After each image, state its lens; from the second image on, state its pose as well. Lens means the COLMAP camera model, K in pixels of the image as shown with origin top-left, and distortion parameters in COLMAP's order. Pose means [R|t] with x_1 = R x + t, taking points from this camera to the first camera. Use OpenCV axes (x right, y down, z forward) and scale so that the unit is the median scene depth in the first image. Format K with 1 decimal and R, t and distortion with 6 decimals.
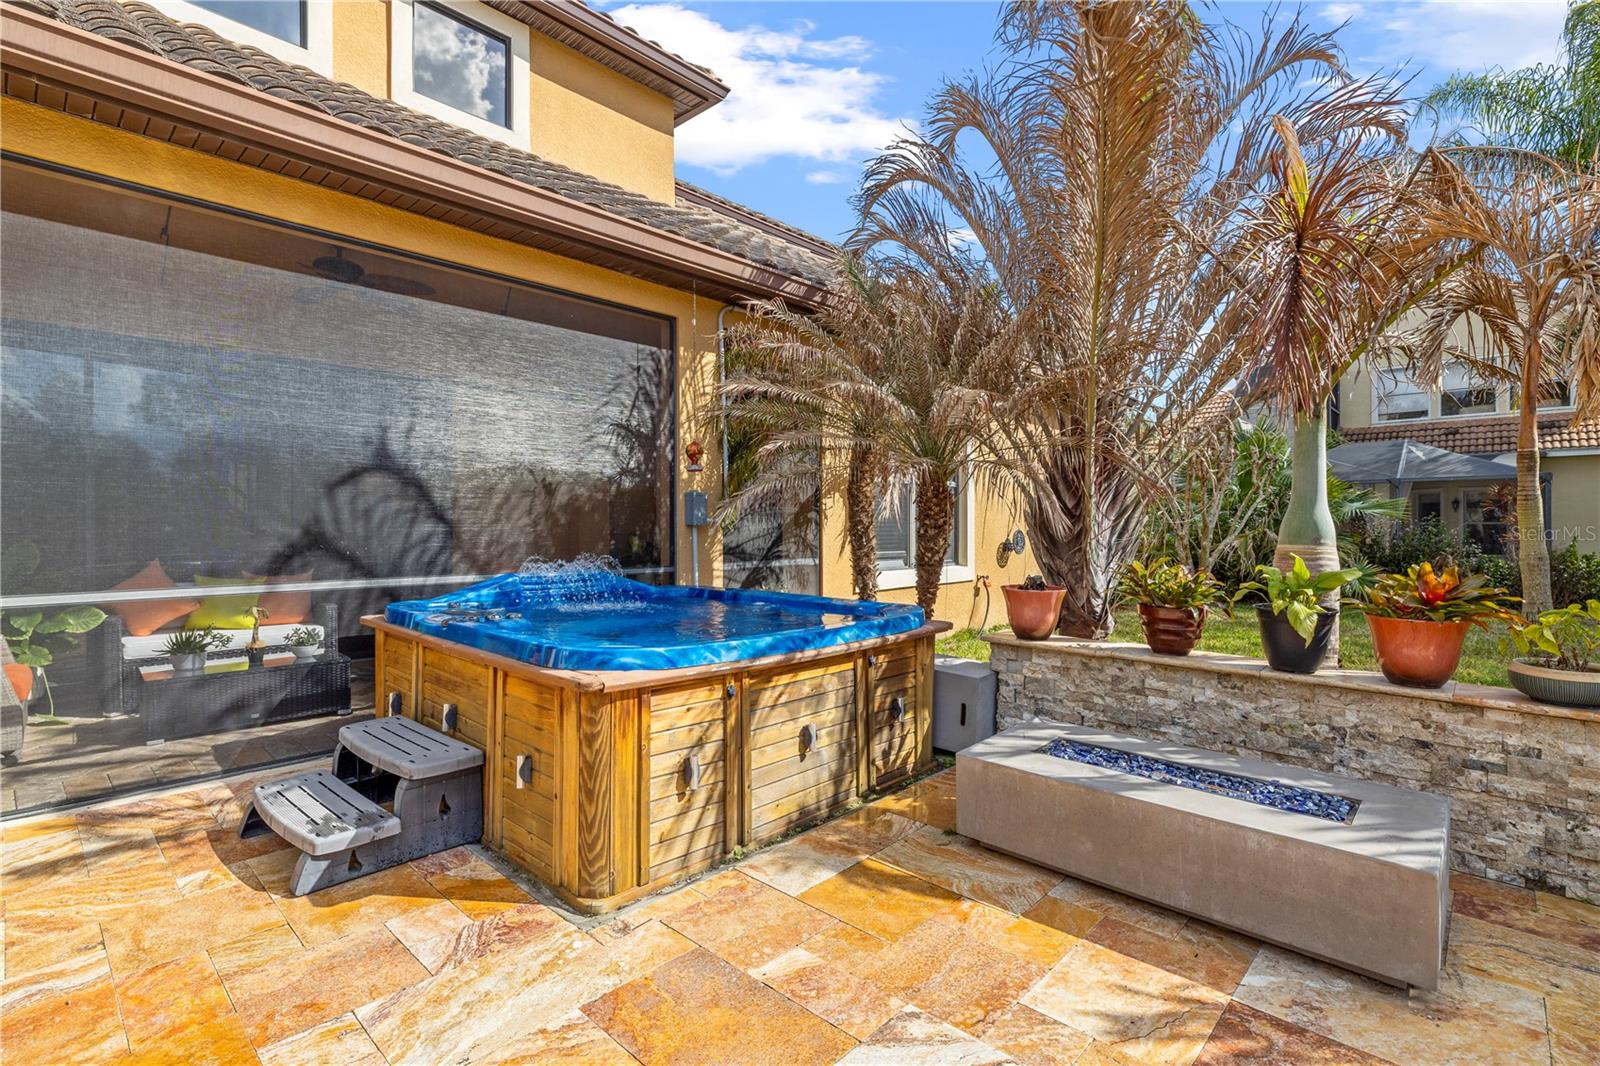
lens RADIAL K [[773.4, 0, 801.1], [0, 773.4, 529.8], [0, 0, 1]] dist [0.000314, 0.000125]
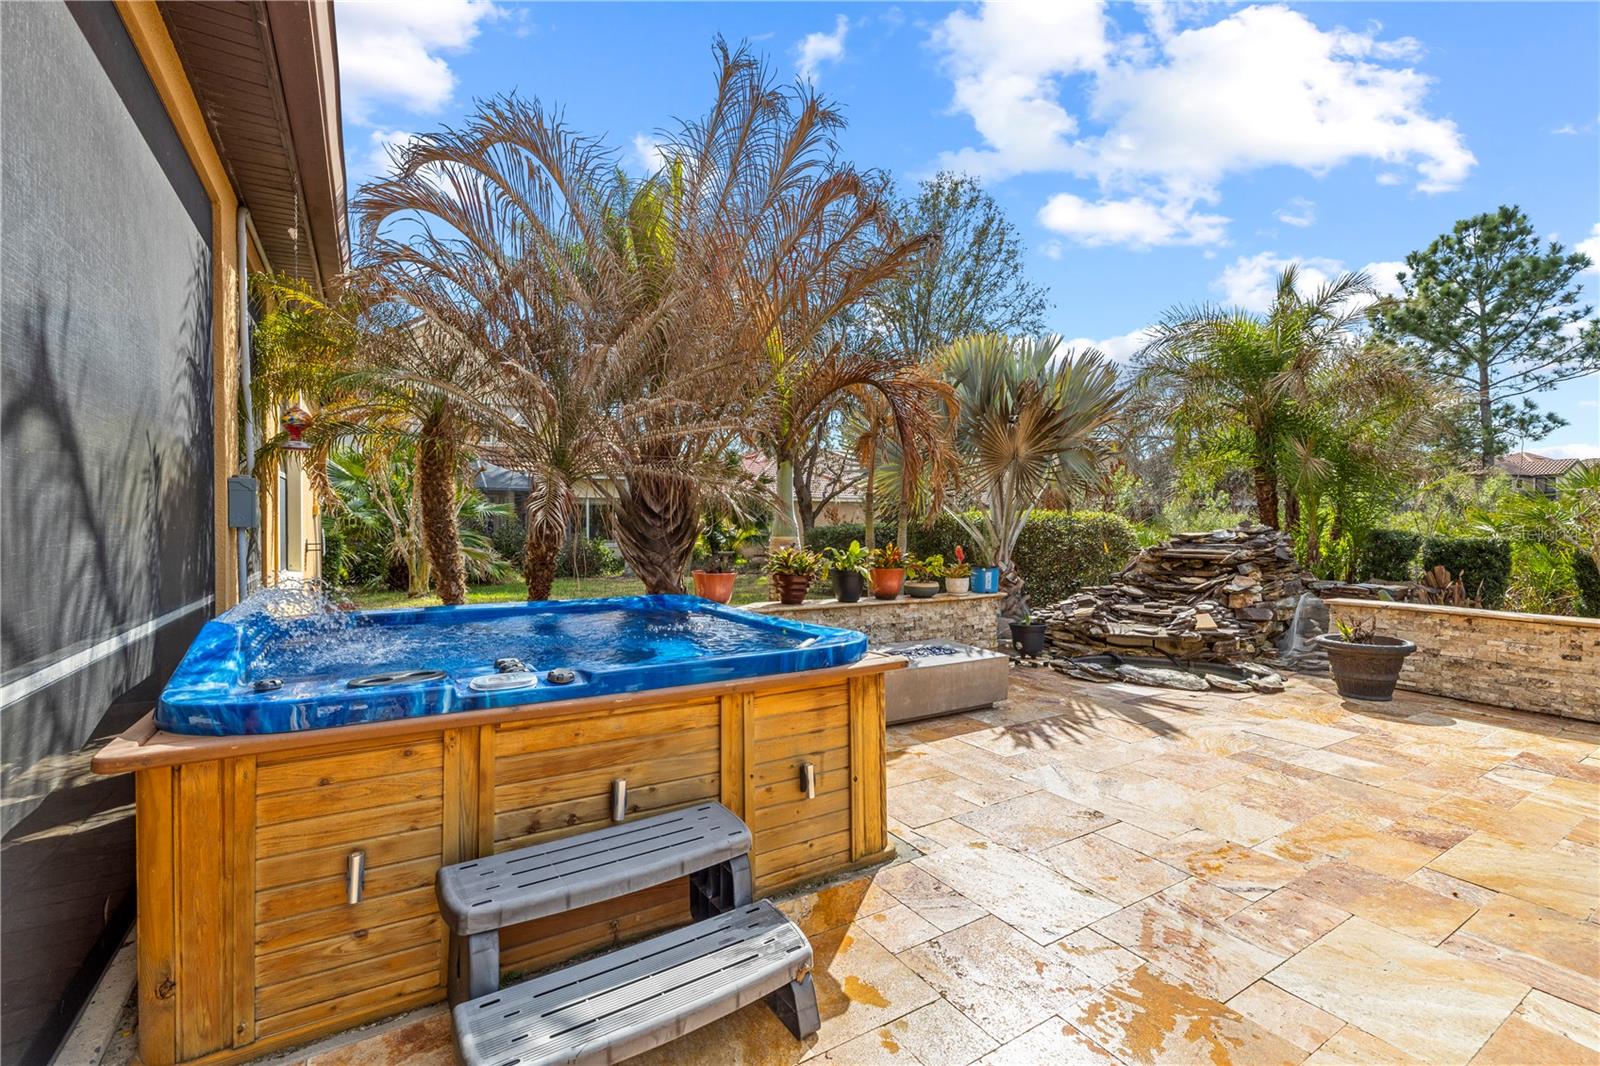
lens RADIAL K [[692.1, 0, 800.8], [0, 692.1, 530.0], [0, 0, 1]] dist [0.000065, -0.000030]
pose [[0.243044, -0.011016, 0.969953, -1.329264], [0.003180, 0.999939, 0.010560, -0.018694], [-0.970010, 0.000518, 0.243064, 0.871847]]
